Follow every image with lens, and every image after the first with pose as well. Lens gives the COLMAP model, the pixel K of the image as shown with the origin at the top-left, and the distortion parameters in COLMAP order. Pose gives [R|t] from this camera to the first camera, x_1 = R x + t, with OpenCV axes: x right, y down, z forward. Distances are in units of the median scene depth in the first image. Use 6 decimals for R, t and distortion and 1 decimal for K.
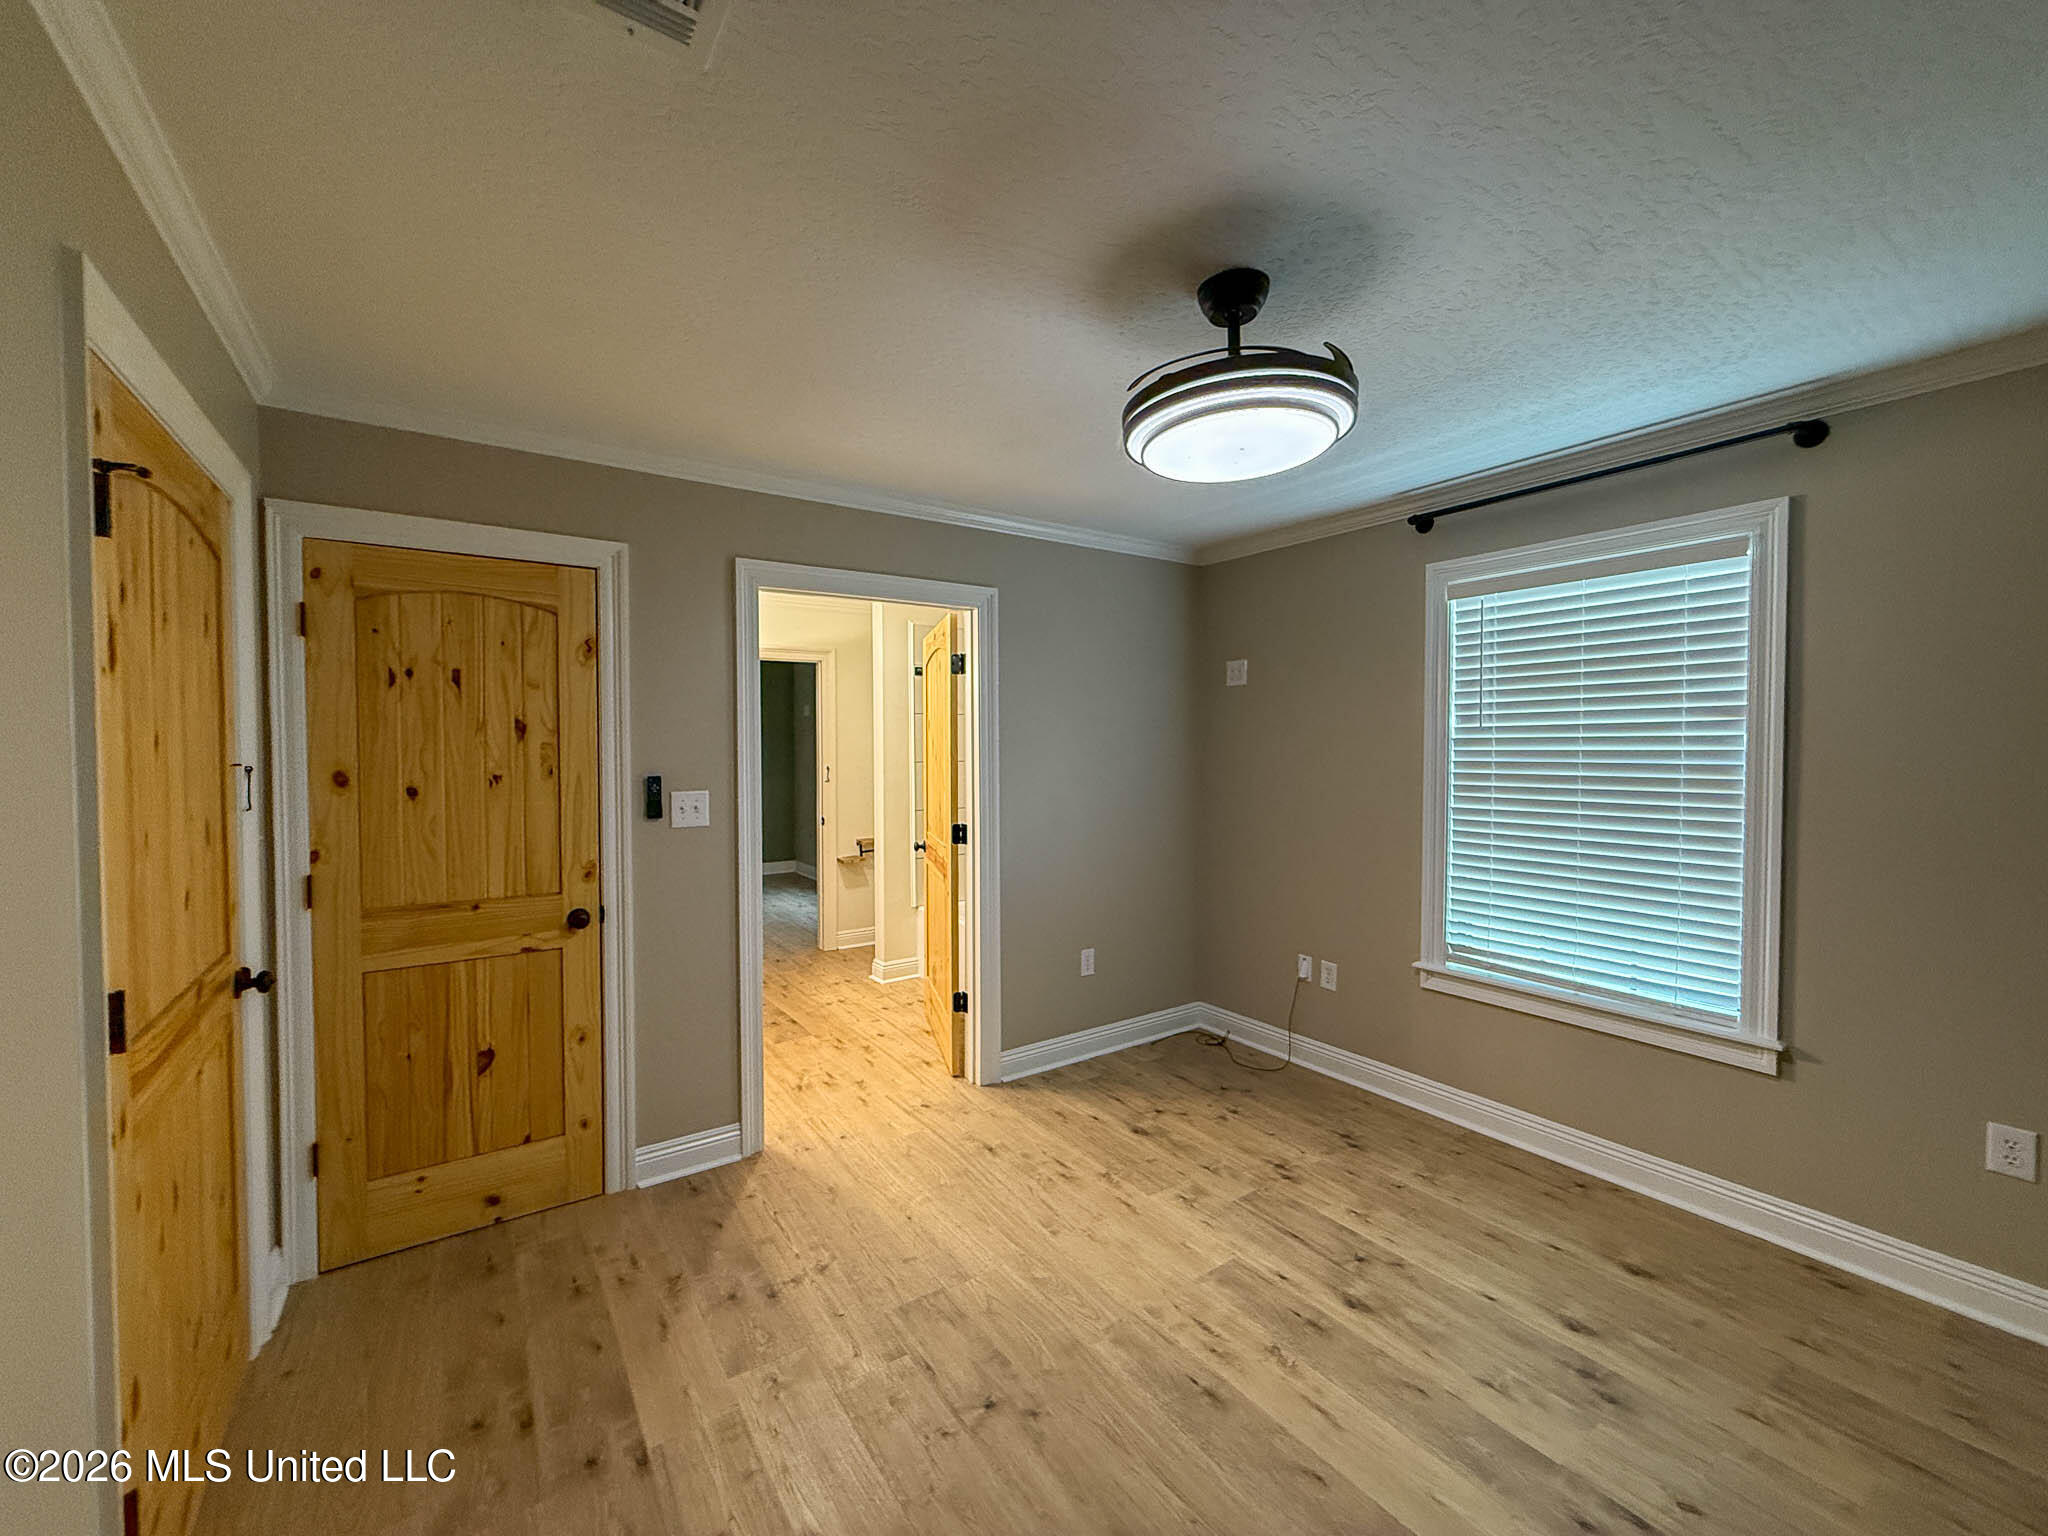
lens RADIAL K [[817.9, 0, 1018.0], [0, 817.9, 771.1], [0, 0, 1]] dist [0.000665, -0.000119]
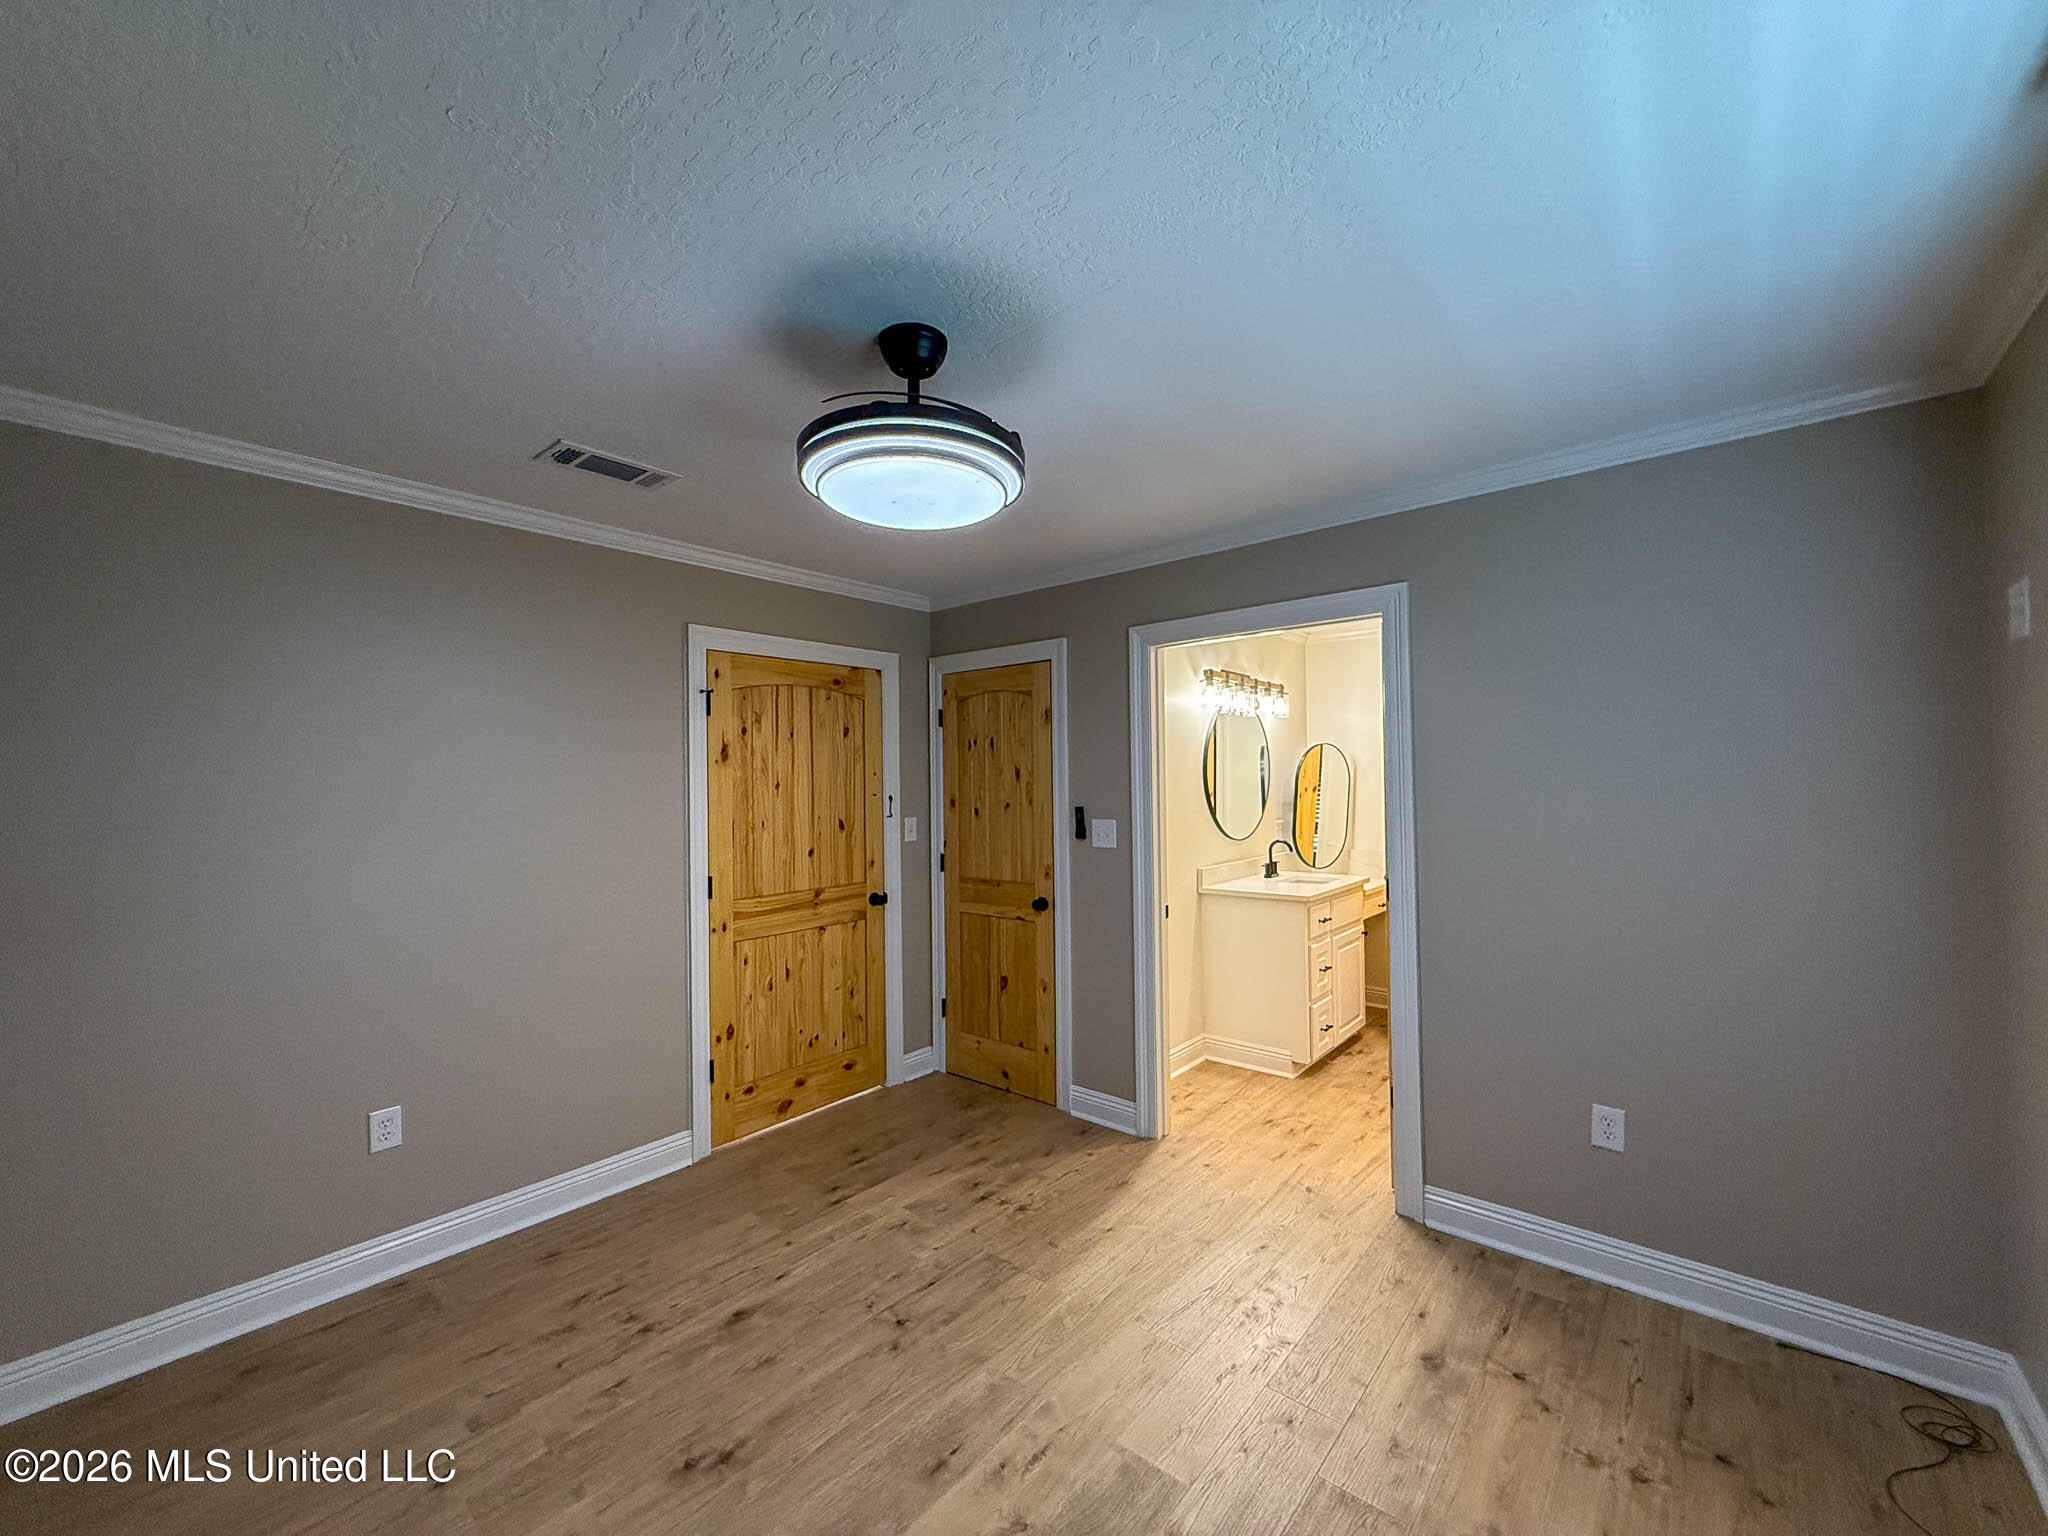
lens RADIAL K [[817.9, 0, 1014.9], [0, 817.9, 778.6], [0, 0, 1]] dist [0.000665, -0.000119]
pose [[0.253589, -0.002042, -0.967310, 0.858377], [-0.018371, 0.999807, -0.006927, -0.030125], [0.967138, 0.019527, 0.253503, 0.595456]]
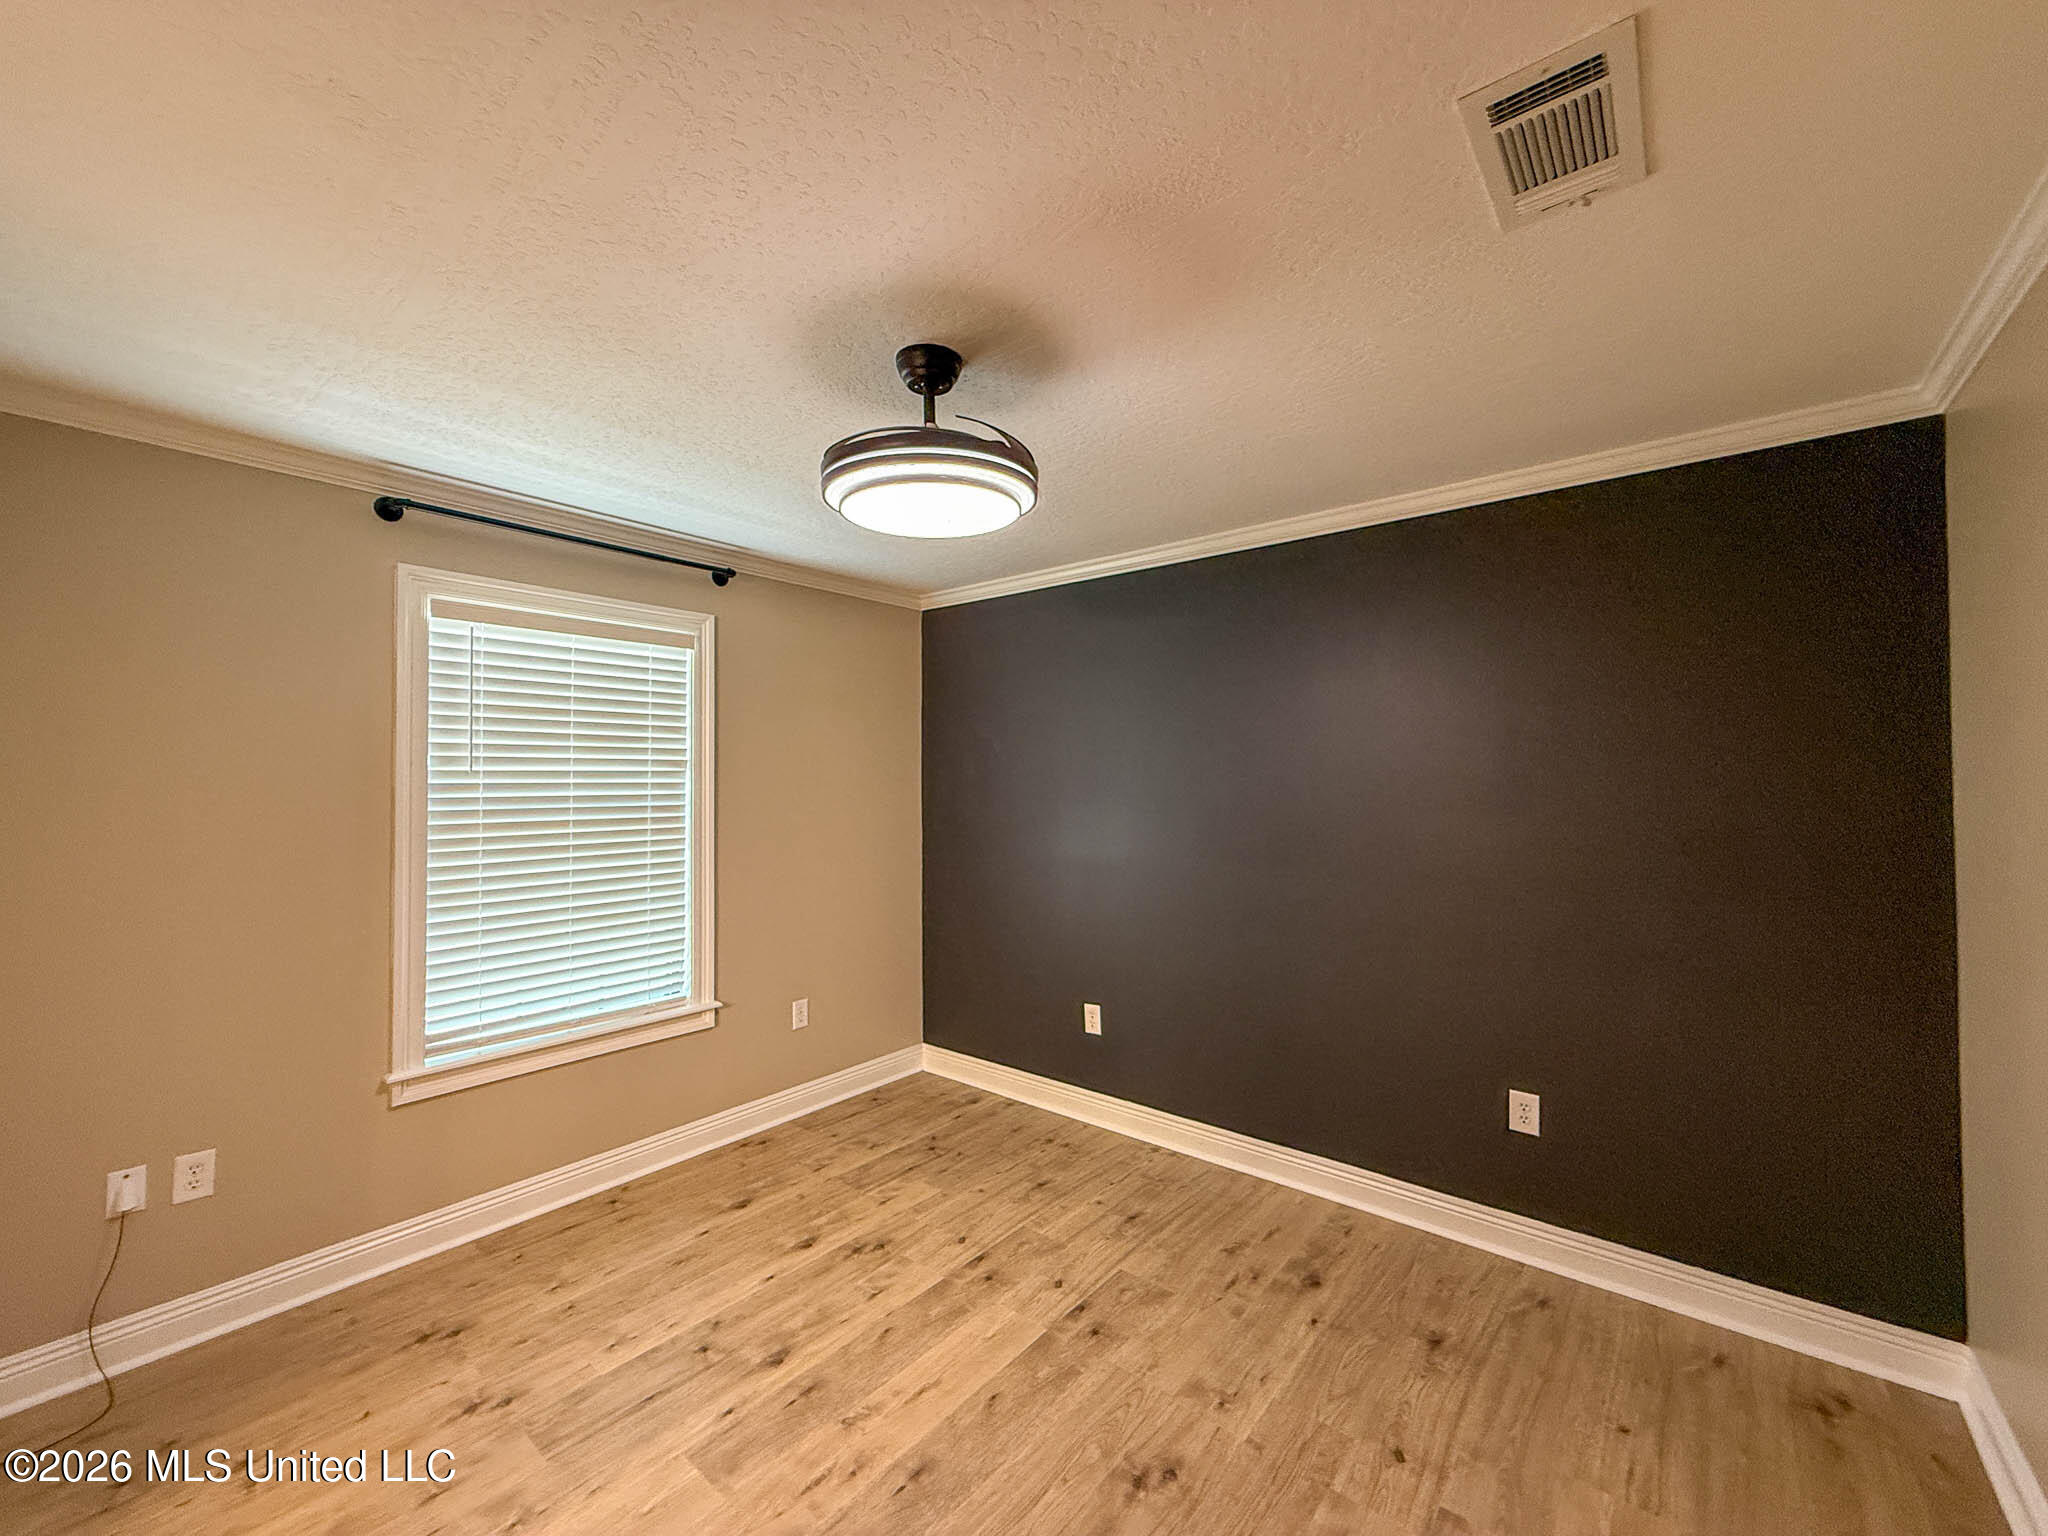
lens RADIAL K [[817.9, 0, 1022.6], [0, 817.9, 767.5], [0, 0, 1]] dist [0.000665, -0.000119]
pose [[-0.274804, 0.017299, 0.961345, -0.527181], [0.032510, 0.999434, -0.008692, -0.036491], [-0.960950, 0.028864, -0.275211, 0.807682]]
